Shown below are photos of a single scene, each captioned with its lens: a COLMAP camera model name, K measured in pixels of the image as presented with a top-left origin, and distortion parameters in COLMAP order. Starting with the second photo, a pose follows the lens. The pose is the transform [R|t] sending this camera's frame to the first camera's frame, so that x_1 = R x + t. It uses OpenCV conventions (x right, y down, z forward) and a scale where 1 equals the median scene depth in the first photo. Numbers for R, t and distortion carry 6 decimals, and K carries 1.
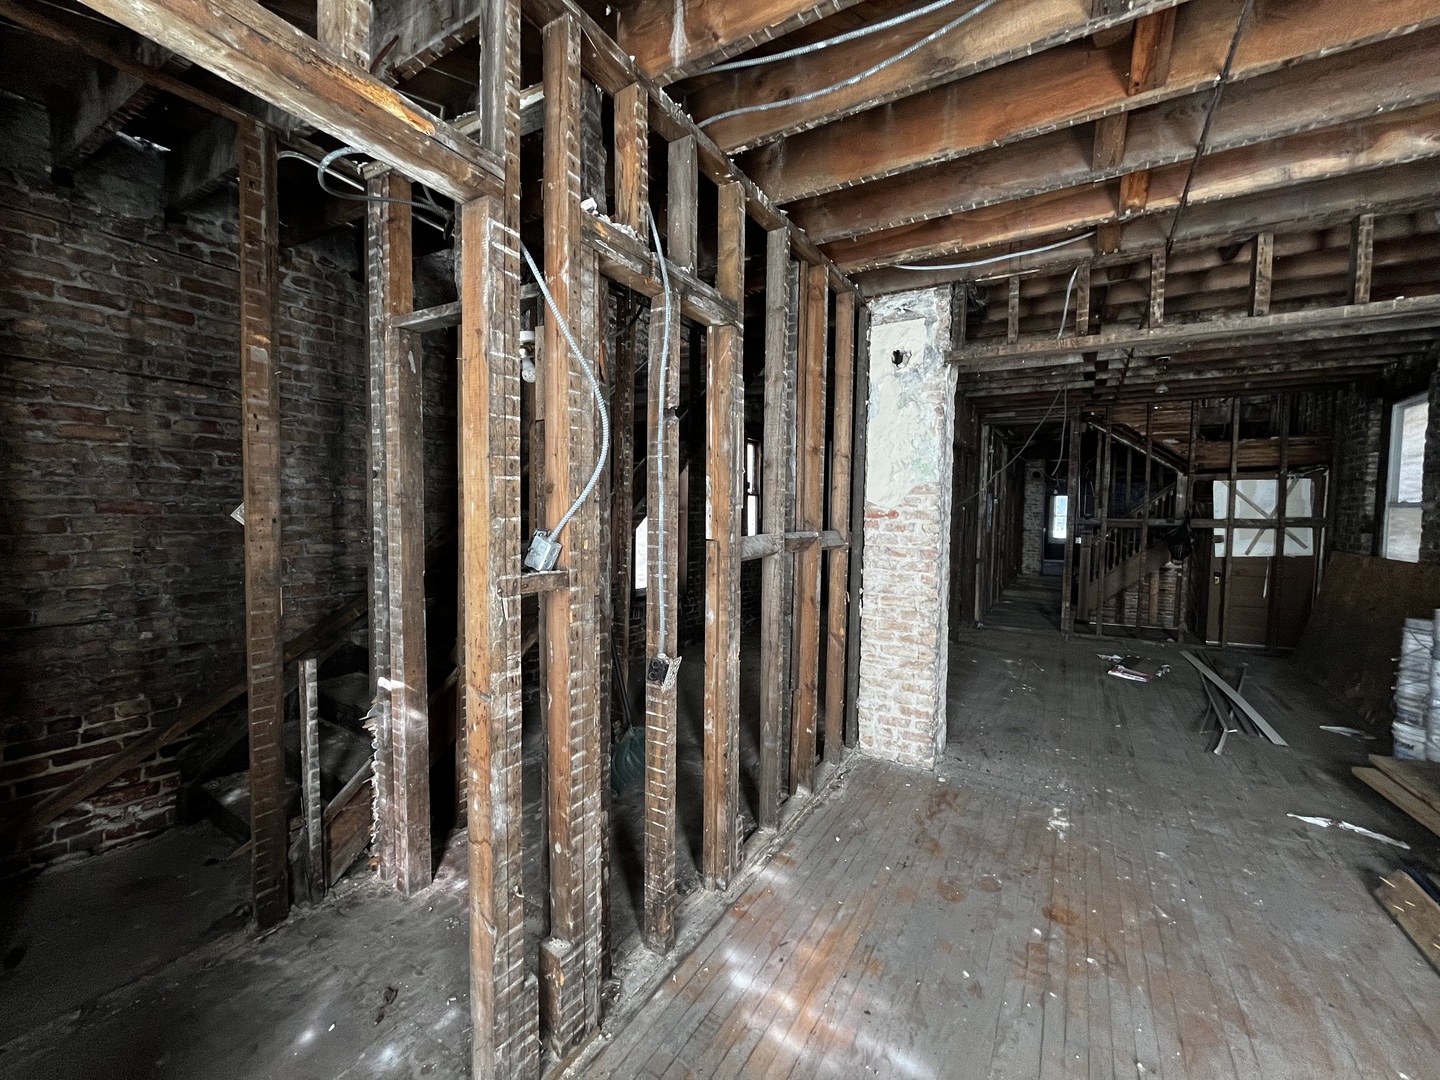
lens RADIAL K [[580.0, 0, 717.0], [0, 580.0, 542.0], [0, 0, 1]] dist [-0.003158, -0.000314]
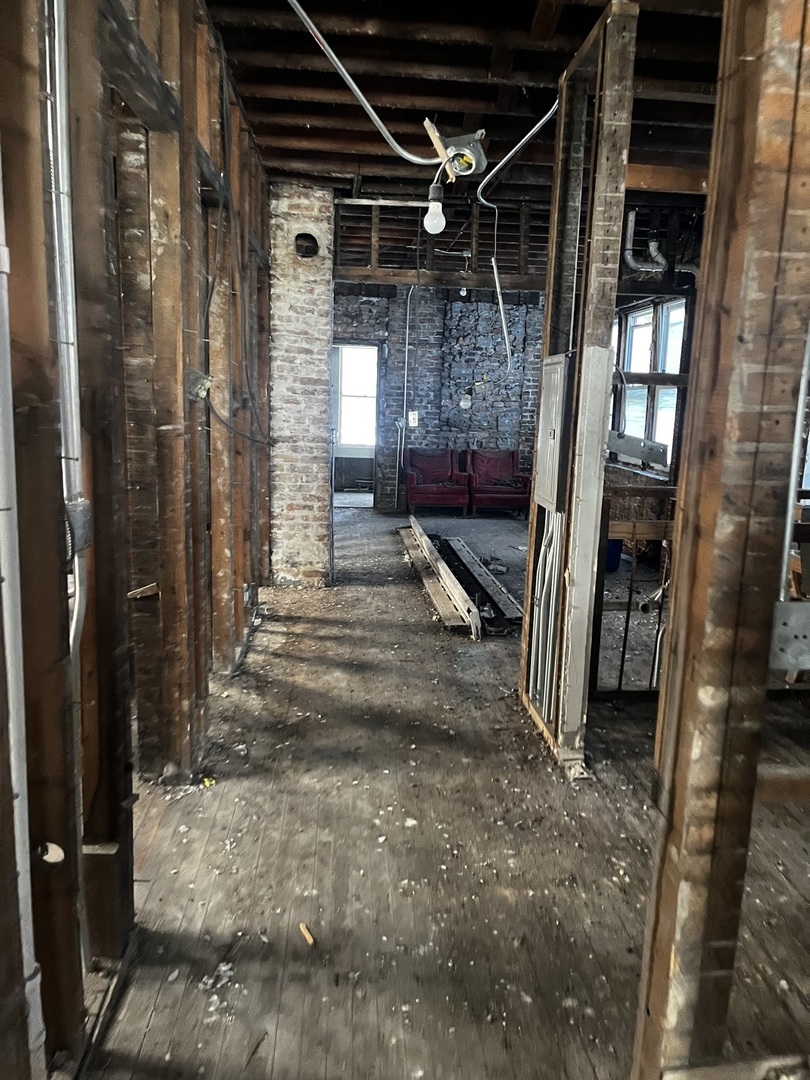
lens RADIAL K [[817.8, 0, 413.9], [0, 817.8, 547.6], [0, 0, 1]] dist [0.058769, -0.077589]
pose [[0.801896, -0.090891, 0.590510, 1.730756], [0.009684, 0.990208, 0.139261, -0.119038], [-0.597385, -0.105954, 0.794924, 3.200798]]
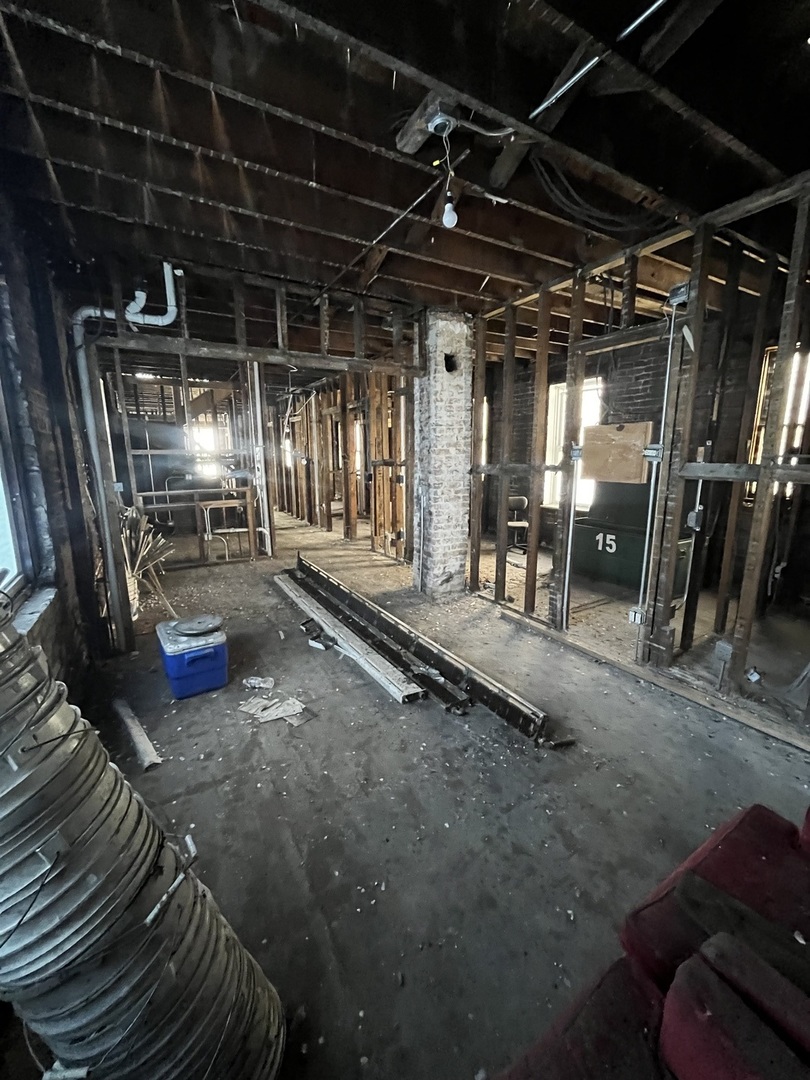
lens RADIAL K [[435.0, 0, 405.1], [0, 435.0, 538.4], [0, 0, 1]] dist [-0.003158, -0.000314]
pose [[-0.471158, 0.160846, -0.867259, 4.437897], [-0.047410, 0.977193, 0.206992, -0.271527], [0.880774, 0.138642, -0.452786, 5.907207]]
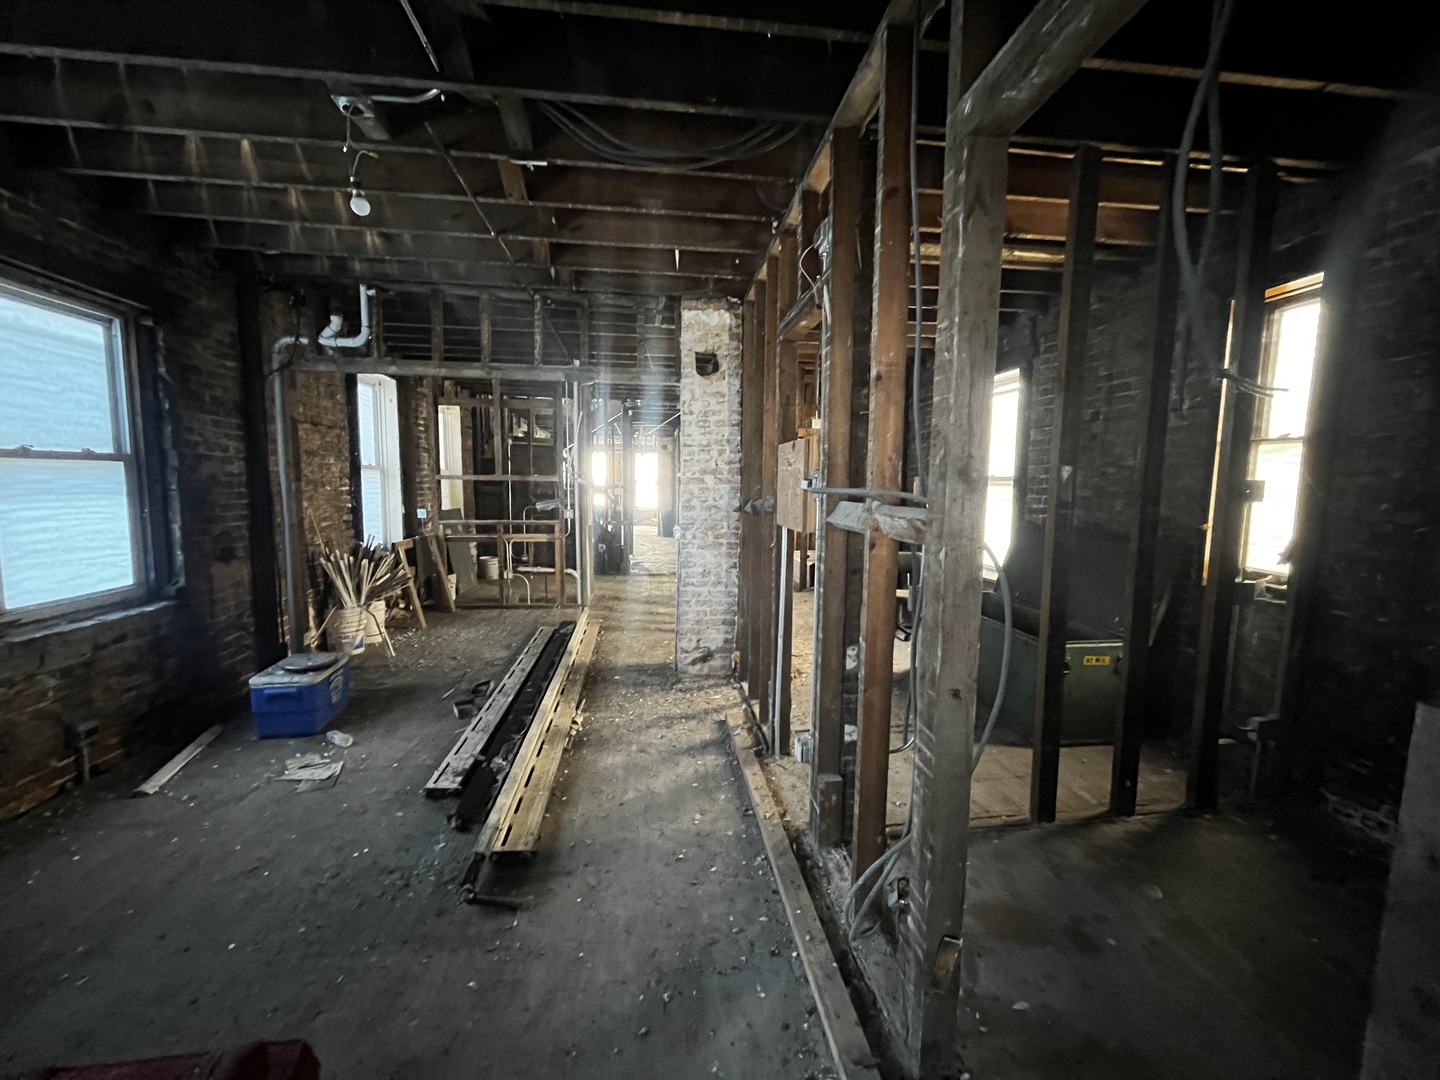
lens RADIAL K [[580.0, 0, 717.7], [0, 580.0, 540.9], [0, 0, 1]] dist [-0.003158, -0.000314]
pose [[-0.782508, 0.038551, -0.621446, 3.880294], [-0.055332, 0.989827, 0.131076, -0.306275], [0.620178, 0.136954, -0.772414, 6.521882]]
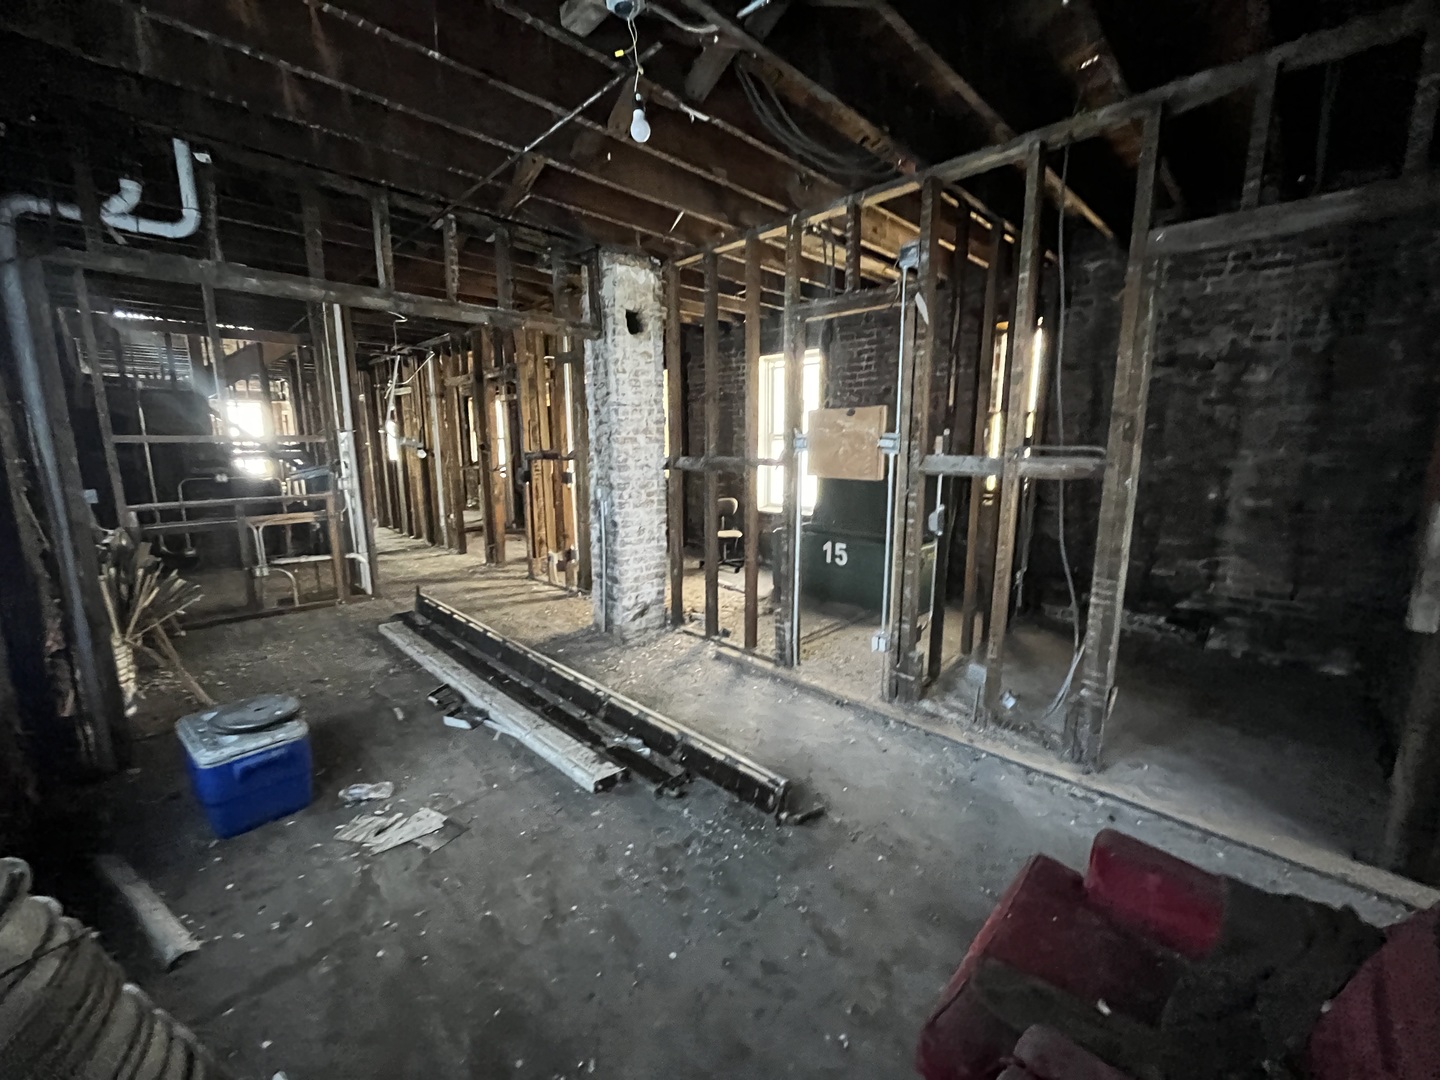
lens RADIAL K [[580.0, 0, 717.5], [0, 580.0, 541.2], [0, 0, 1]] dist [-0.003158, -0.000314]
pose [[-0.234990, 0.155029, -0.959555, 4.435498], [-0.053276, 0.983660, 0.171970, -0.272824], [0.970537, 0.091533, -0.222891, 5.874447]]
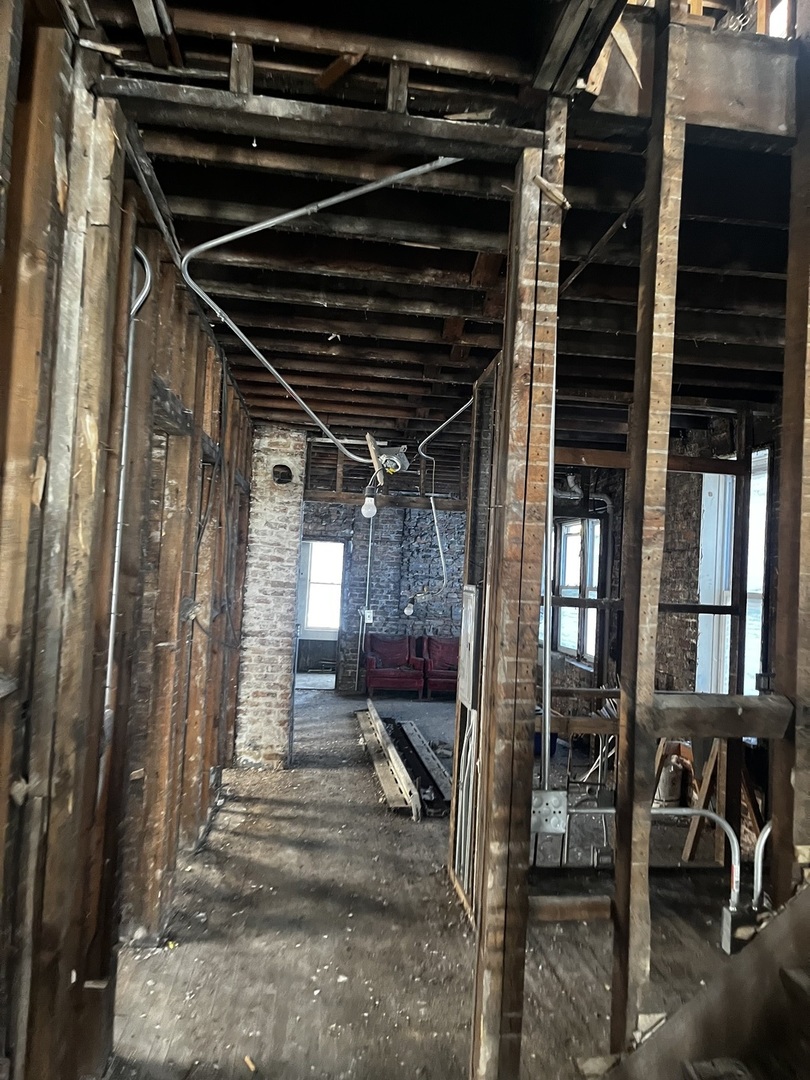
lens RADIAL K [[817.8, 0, 416.7], [0, 817.8, 539.7], [0, 0, 1]] dist [0.058769, -0.077589]
pose [[0.777584, 0.056620, 0.626225, 1.578240], [-0.007374, 0.996690, -0.080960, -0.191370], [-0.628736, 0.058335, 0.775428, 2.916110]]
